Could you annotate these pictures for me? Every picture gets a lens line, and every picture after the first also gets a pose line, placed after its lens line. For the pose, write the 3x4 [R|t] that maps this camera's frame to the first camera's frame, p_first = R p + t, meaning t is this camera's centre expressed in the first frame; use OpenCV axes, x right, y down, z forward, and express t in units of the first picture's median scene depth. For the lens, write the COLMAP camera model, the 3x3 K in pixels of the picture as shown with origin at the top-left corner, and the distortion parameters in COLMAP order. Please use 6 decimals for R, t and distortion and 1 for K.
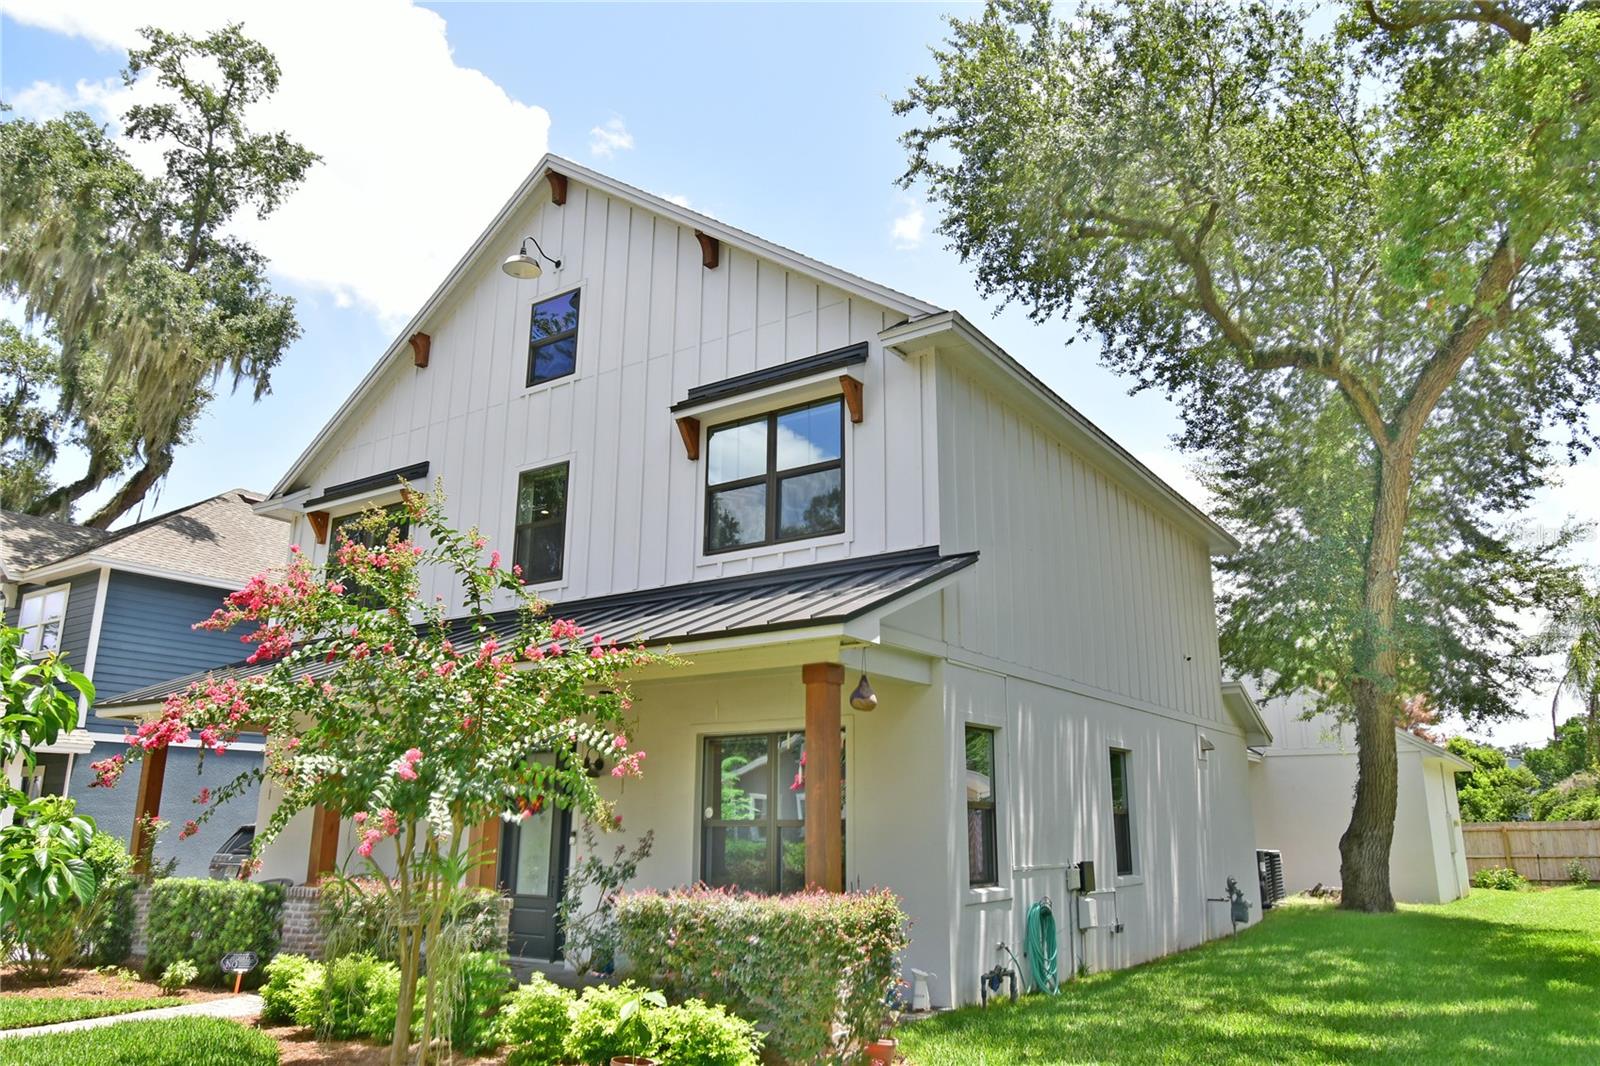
lens RADIAL K [[1120.4, 0, 800.0], [0, 1120.4, 533.0], [0, 0, 1]] dist [0.002907, 0.000292]
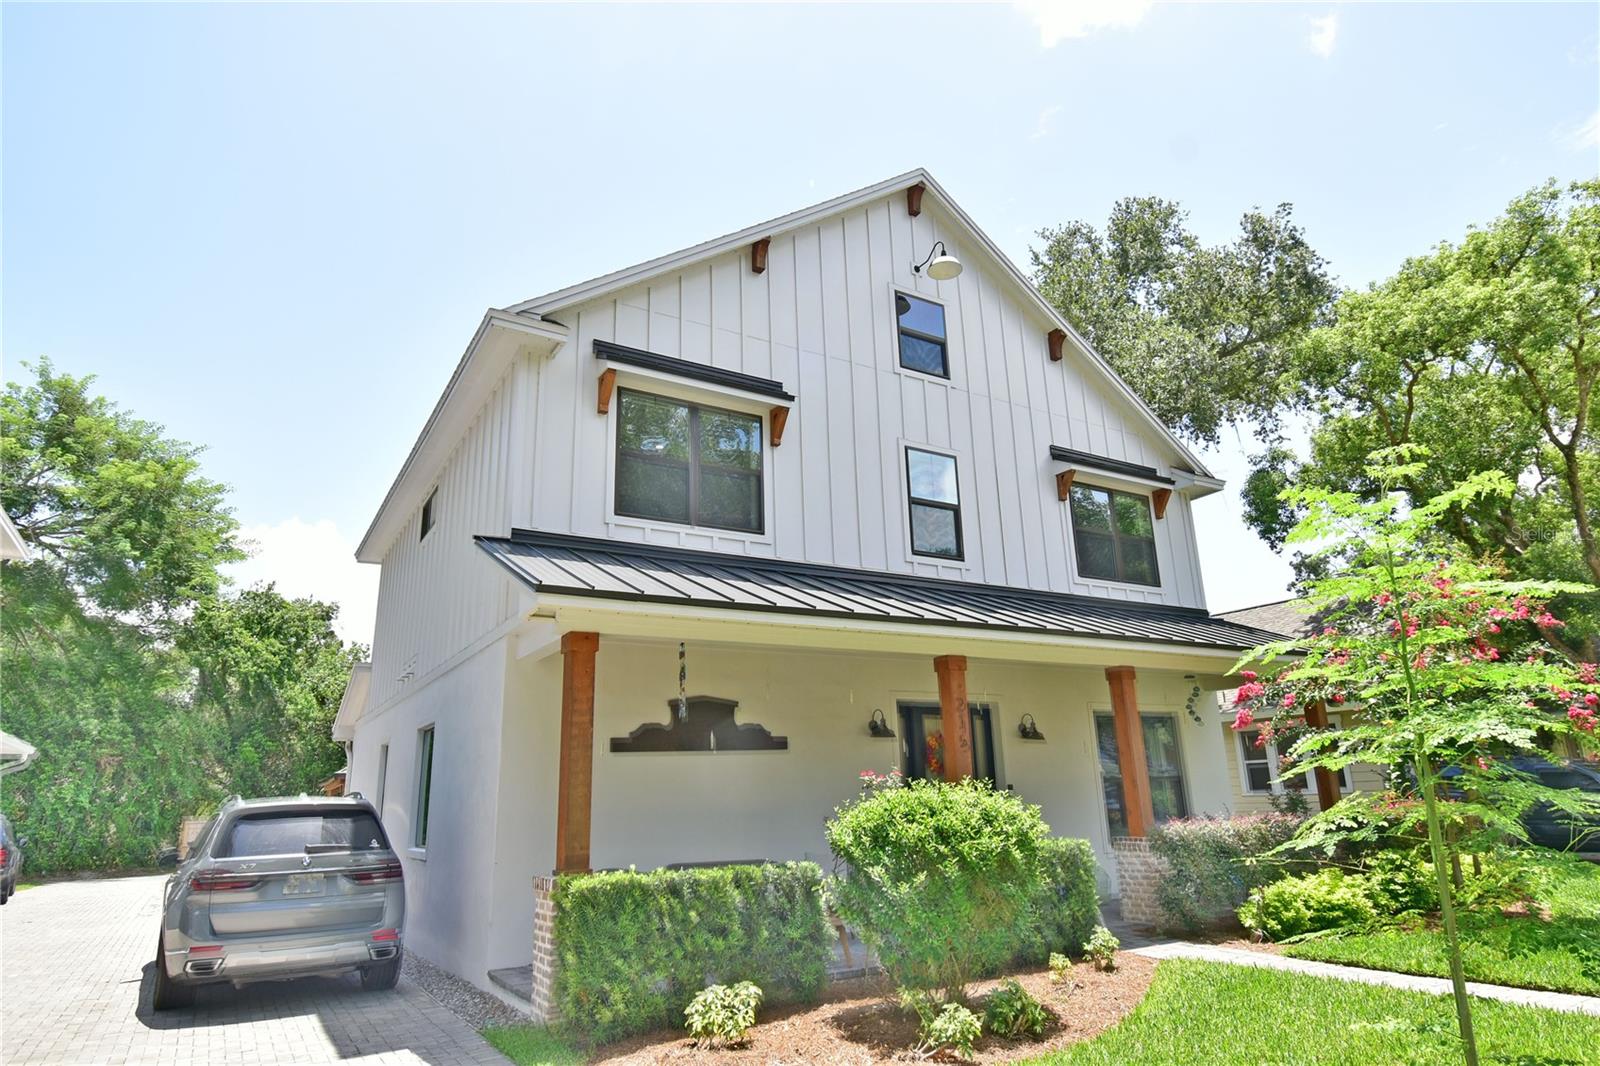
lens RADIAL K [[938.7, 0, 800.0], [0, 938.7, 533.0], [0, 0, 1]] dist [-0.000843, -0.000003]
pose [[0.416685, 0.221152, 0.881740, -0.962540], [-0.204981, 0.967834, -0.145878, 0.159122], [-0.885639, -0.119954, 0.448614, 0.622981]]
